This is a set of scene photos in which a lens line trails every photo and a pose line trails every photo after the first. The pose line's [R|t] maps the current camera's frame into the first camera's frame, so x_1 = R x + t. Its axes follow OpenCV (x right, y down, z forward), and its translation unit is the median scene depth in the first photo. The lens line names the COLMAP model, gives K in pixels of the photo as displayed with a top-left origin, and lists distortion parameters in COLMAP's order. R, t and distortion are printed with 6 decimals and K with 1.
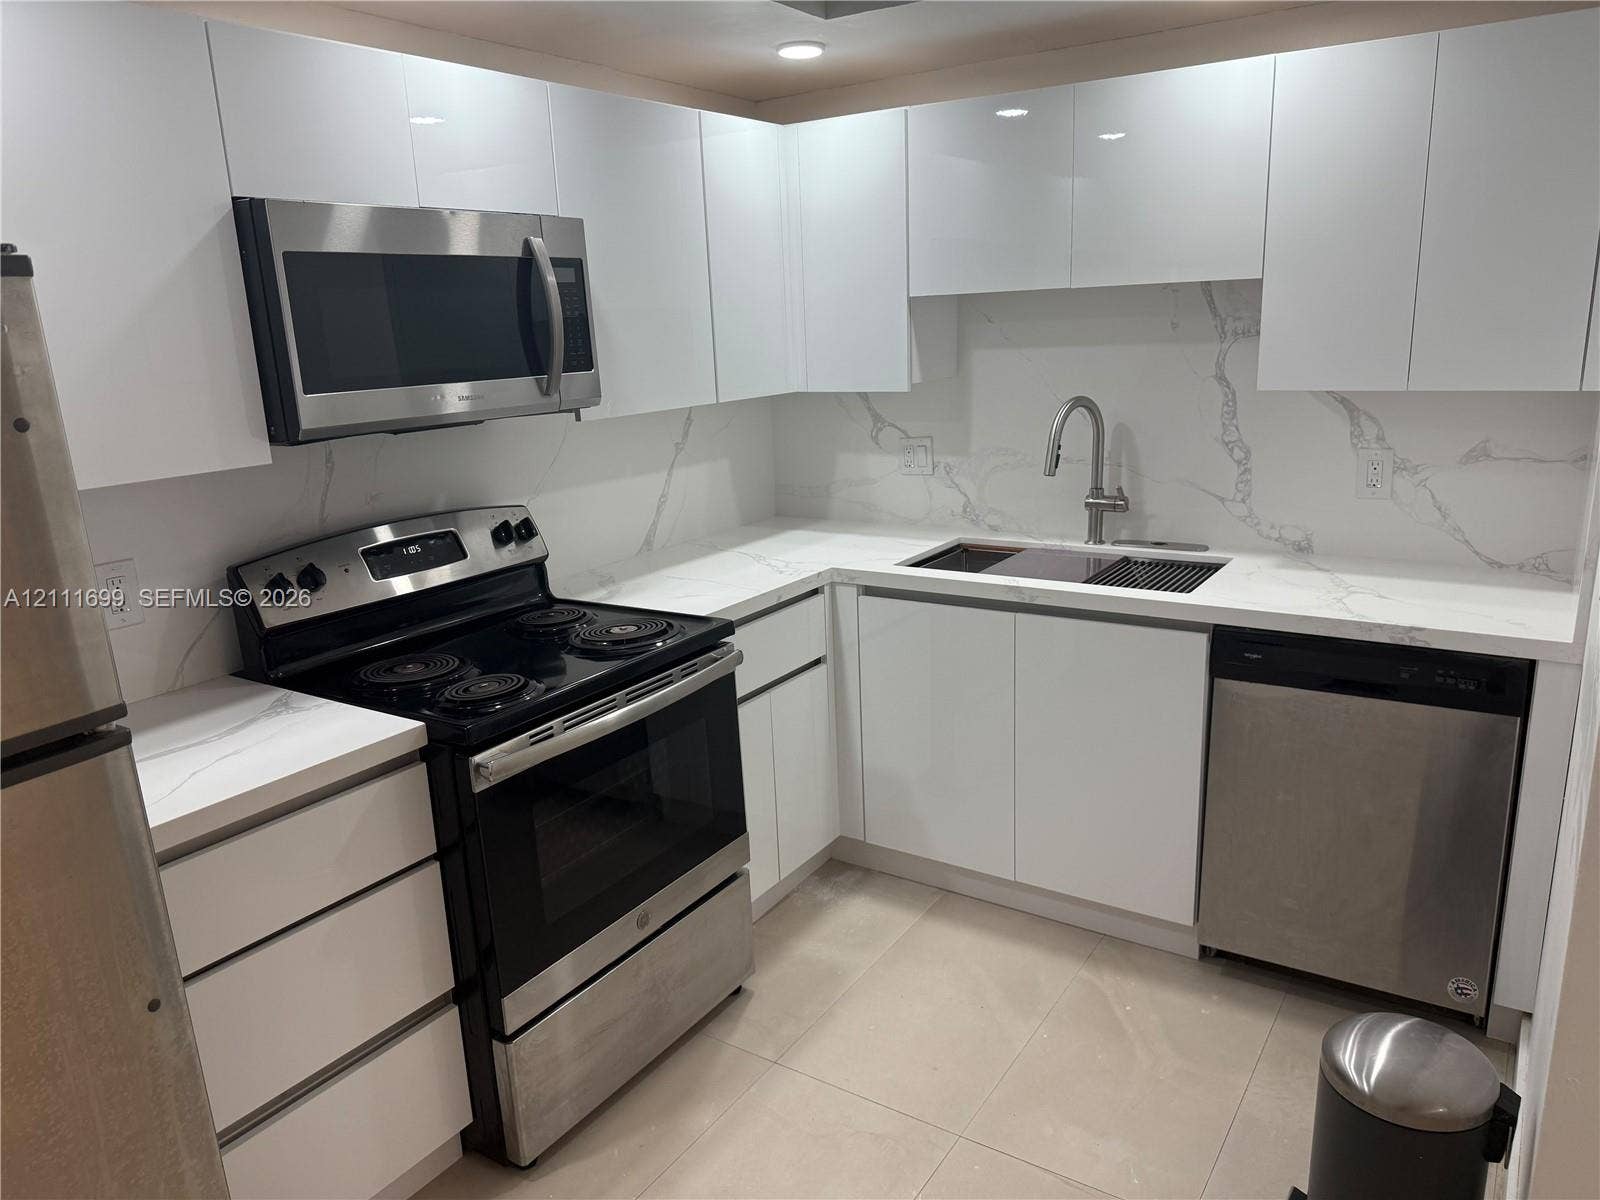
lens RADIAL K [[1089.3, 0, 800.0], [0, 1089.3, 600.0], [0, 0, 1]] dist [0.123778, -0.184307]
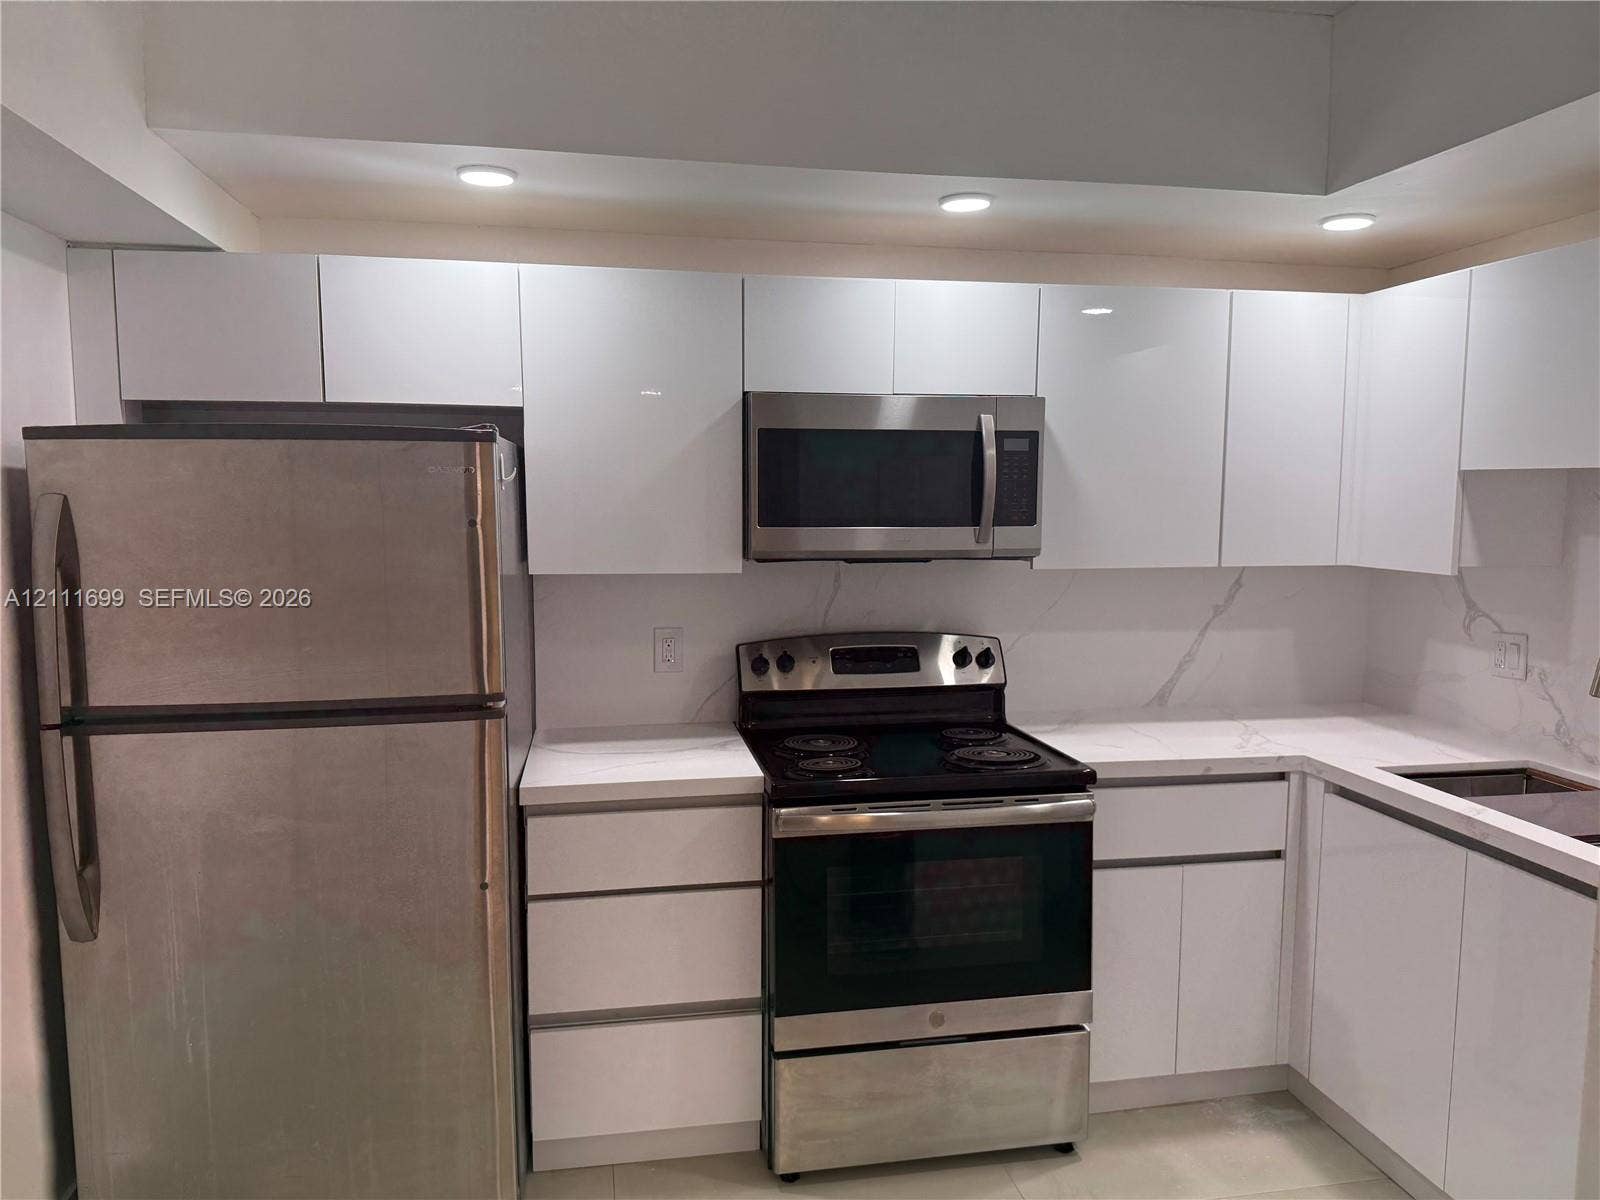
lens RADIAL K [[1089.3, 0, 800.0], [0, 1089.3, 600.0], [0, 0, 1]] dist [0.123778, -0.184307]
pose [[0.712511, 0.115501, -0.692090, 0.375052], [-0.207678, 0.976878, -0.050778, -0.023601], [0.670223, 0.179912, 0.720023, 0.037695]]
